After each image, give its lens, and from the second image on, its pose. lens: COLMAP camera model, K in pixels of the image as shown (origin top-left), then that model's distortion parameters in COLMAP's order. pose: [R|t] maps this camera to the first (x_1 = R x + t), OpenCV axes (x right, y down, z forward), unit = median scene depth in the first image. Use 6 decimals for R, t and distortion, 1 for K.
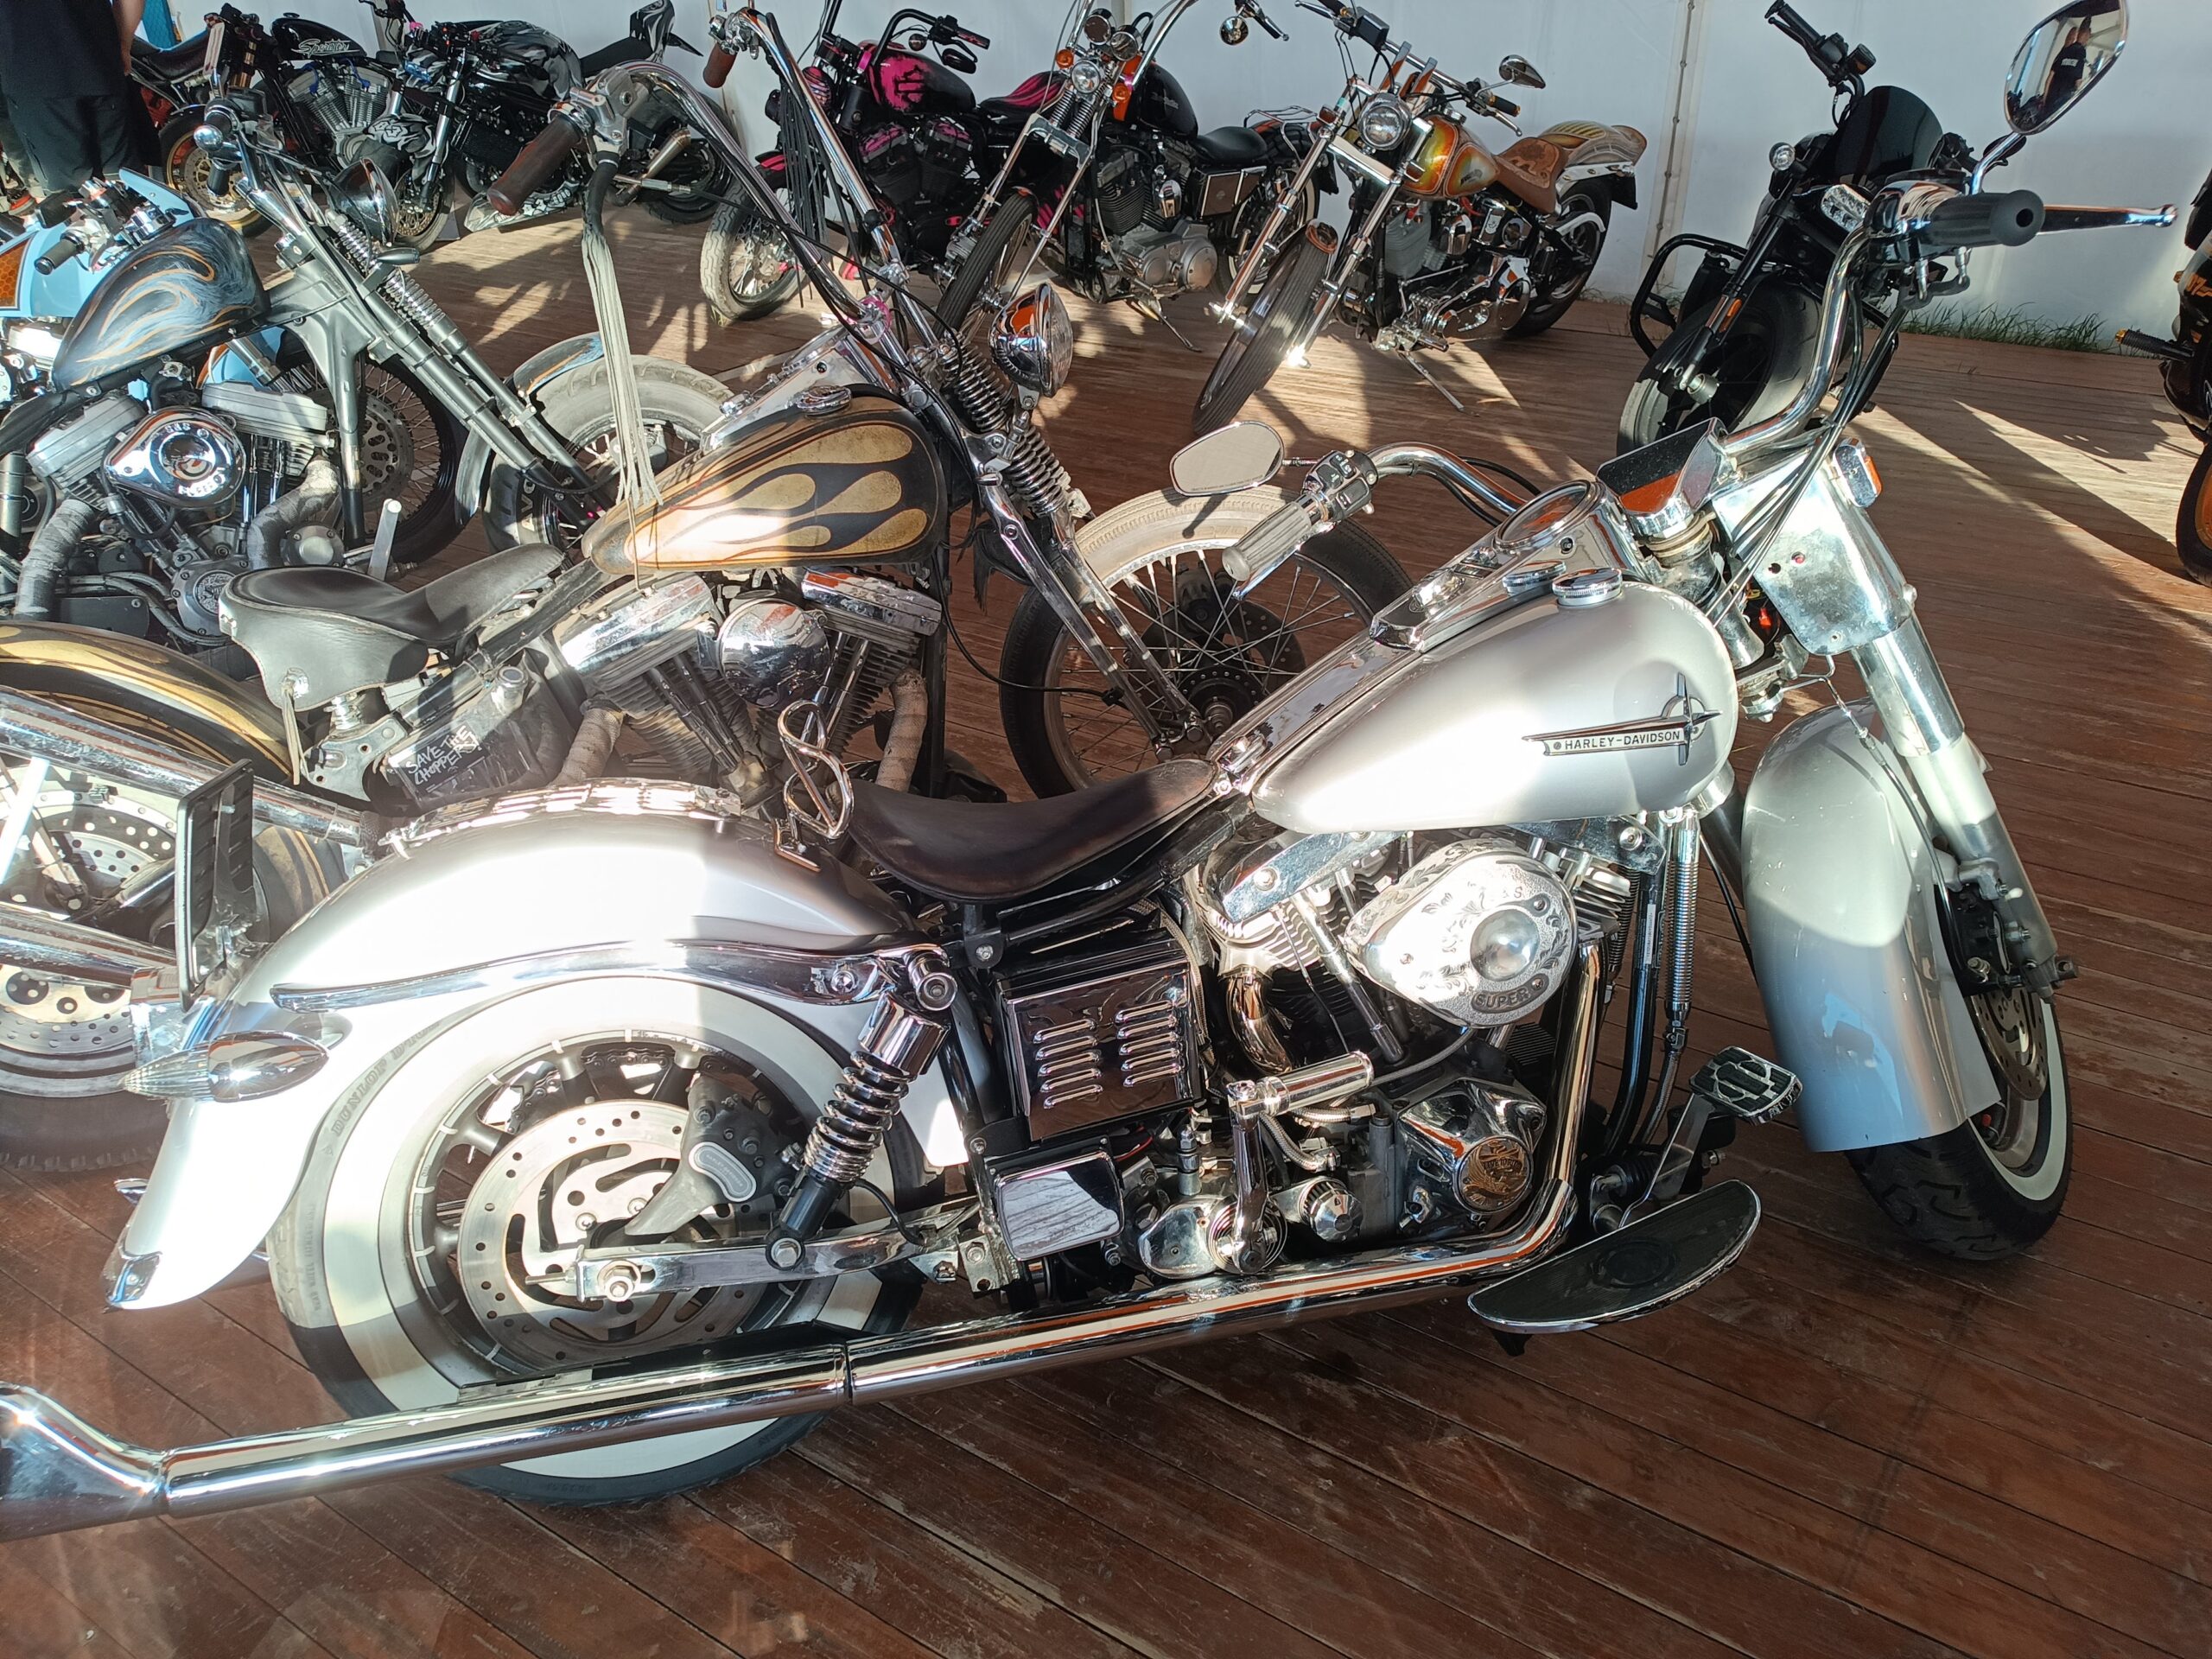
lens RADIAL K [[1620.5, 0, 1109.0], [0, 1620.5, 827.5], [0, 0, 1]] dist [0.010117, -0.009885]
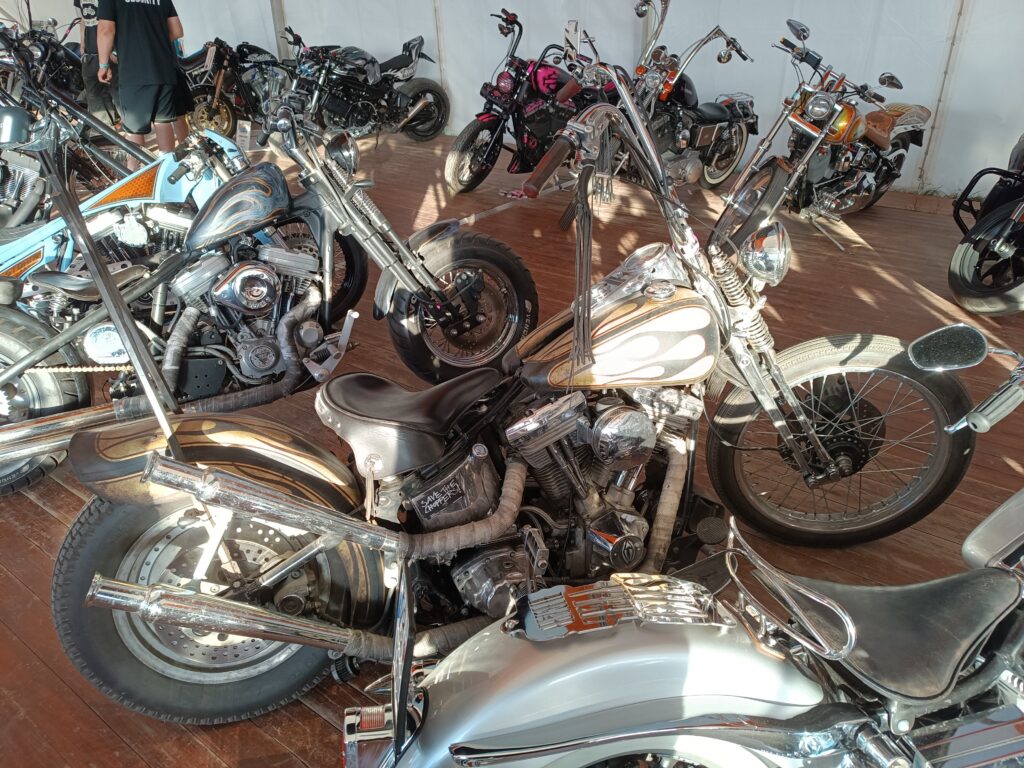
lens RADIAL K [[750.2, 0, 512.2], [0, 750.2, 384.5], [0, 0, 1]] dist [0.010117, -0.009885]
pose [[0.997132, 0.036200, -0.066457, -0.124952], [-0.038278, 0.998809, -0.030269, -0.061580], [0.065282, 0.032726, 0.997330, 0.092824]]
